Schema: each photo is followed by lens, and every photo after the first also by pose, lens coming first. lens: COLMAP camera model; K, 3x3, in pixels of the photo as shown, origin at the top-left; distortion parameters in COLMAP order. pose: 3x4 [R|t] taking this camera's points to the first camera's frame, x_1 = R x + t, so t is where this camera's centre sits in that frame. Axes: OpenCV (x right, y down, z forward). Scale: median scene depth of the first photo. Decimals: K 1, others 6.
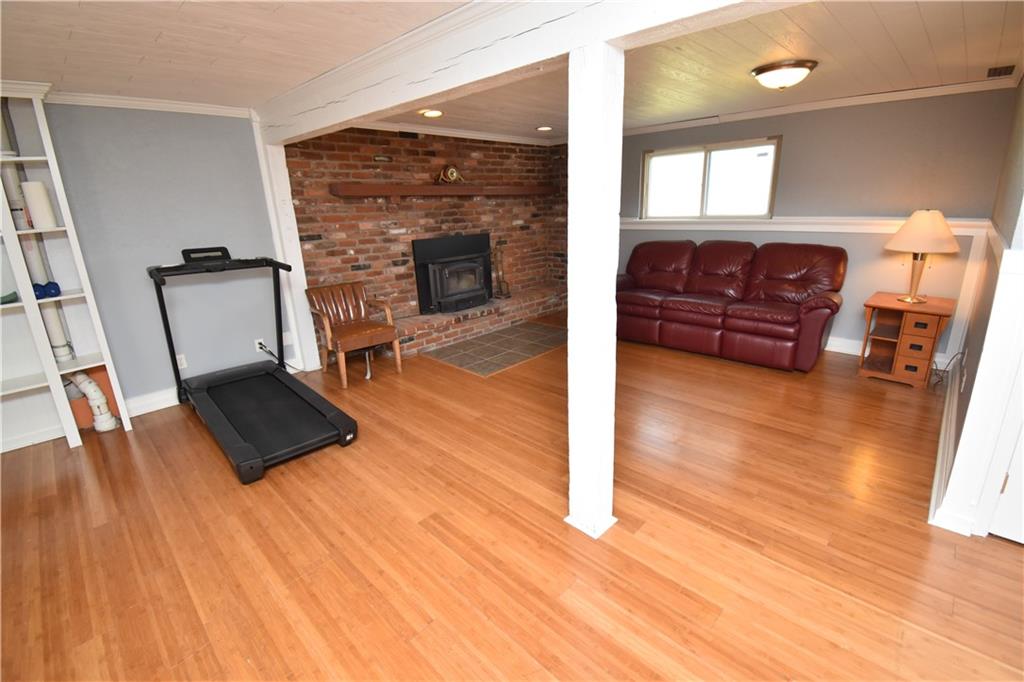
lens RADIAL K [[453.6, 0, 515.3], [0, 453.6, 332.8], [0, 0, 1]] dist [0.022533, -0.027120]
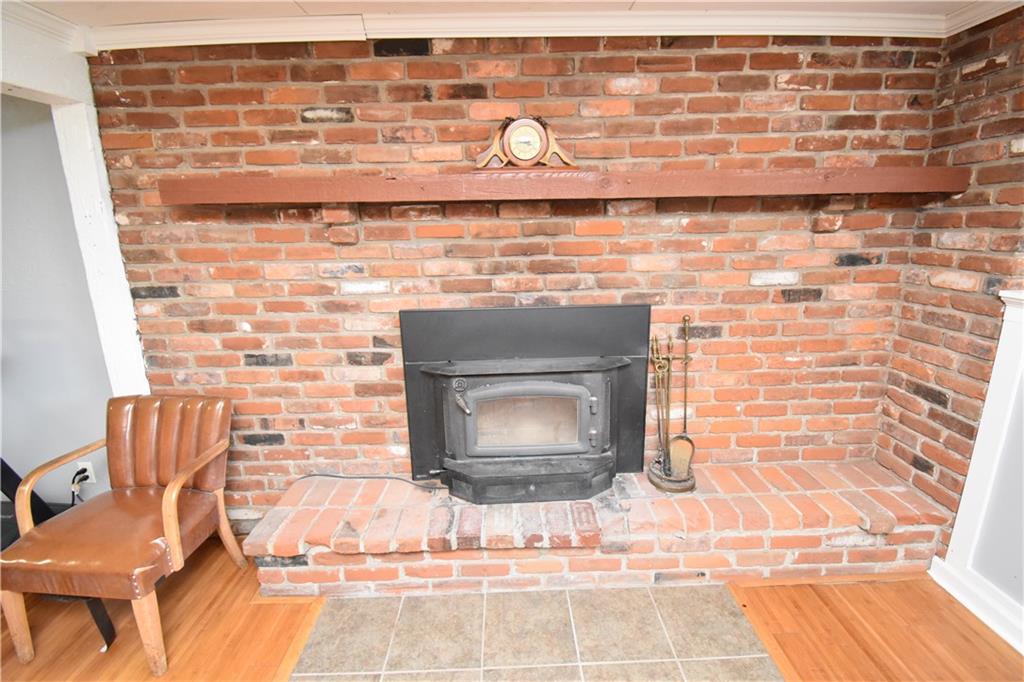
lens RADIAL K [[453.6, 0, 515.3], [0, 453.6, 332.8], [0, 0, 1]] dist [0.022533, -0.027120]
pose [[0.708545, 0.177537, -0.682967, 0.132994], [-0.196806, 0.979149, 0.050353, -0.224419], [0.677666, 0.098735, 0.728711, 0.768340]]
